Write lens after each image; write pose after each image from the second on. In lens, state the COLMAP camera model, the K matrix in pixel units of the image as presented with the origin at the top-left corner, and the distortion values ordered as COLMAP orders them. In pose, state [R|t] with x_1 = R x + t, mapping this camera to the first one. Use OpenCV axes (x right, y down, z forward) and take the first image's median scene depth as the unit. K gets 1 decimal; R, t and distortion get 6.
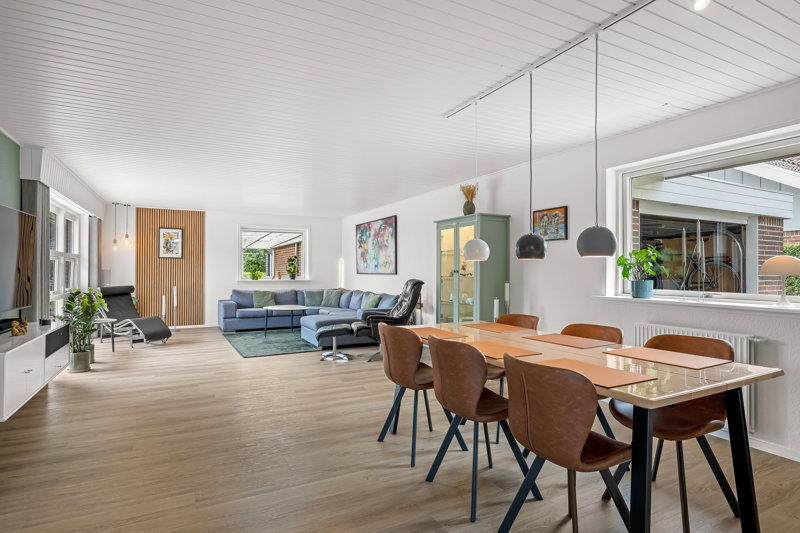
lens RADIAL K [[441.0, 0, 405.6], [0, 441.0, 264.6], [0, 0, 1]] dist [-0.007540, 0.003655]
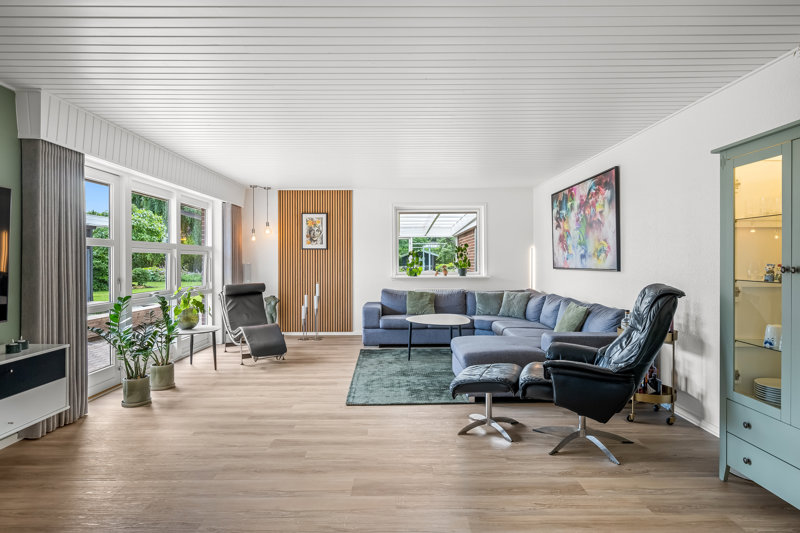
lens RADIAL K [[441.0, 0, 400.0], [0, 441.0, 261.4], [0, 0, 1]] dist [-0.007540, 0.003655]
pose [[0.880829, -0.004304, -0.473416, -0.001046], [0.010645, 0.999886, 0.010717, 0.000788], [0.473315, -0.014479, 0.880774, 0.357135]]
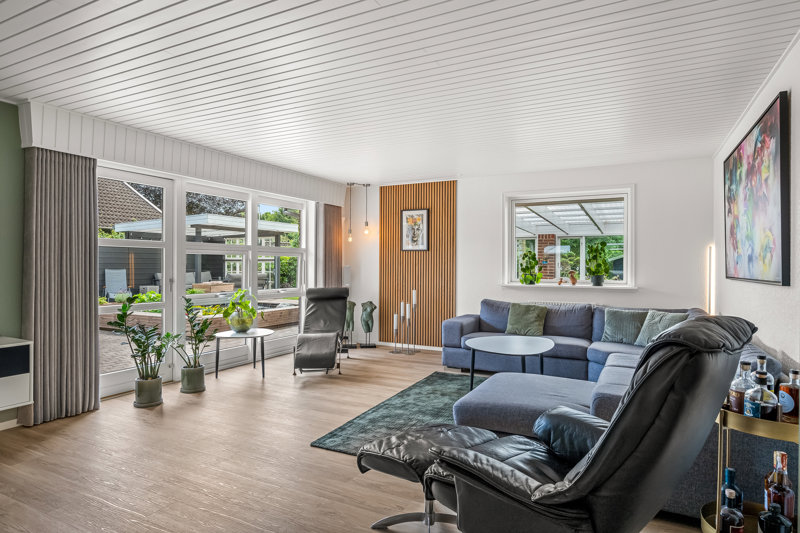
lens RADIAL K [[460.3, 0, 404.8], [0, 460.3, 262.7], [0, 0, 1]] dist [-0.003664, -0.001432]
pose [[0.566573, -0.003129, -0.824006, 0.085134], [0.006100, 0.999981, 0.000397, 0.004556], [0.823989, -0.005252, 0.566581, 0.573522]]
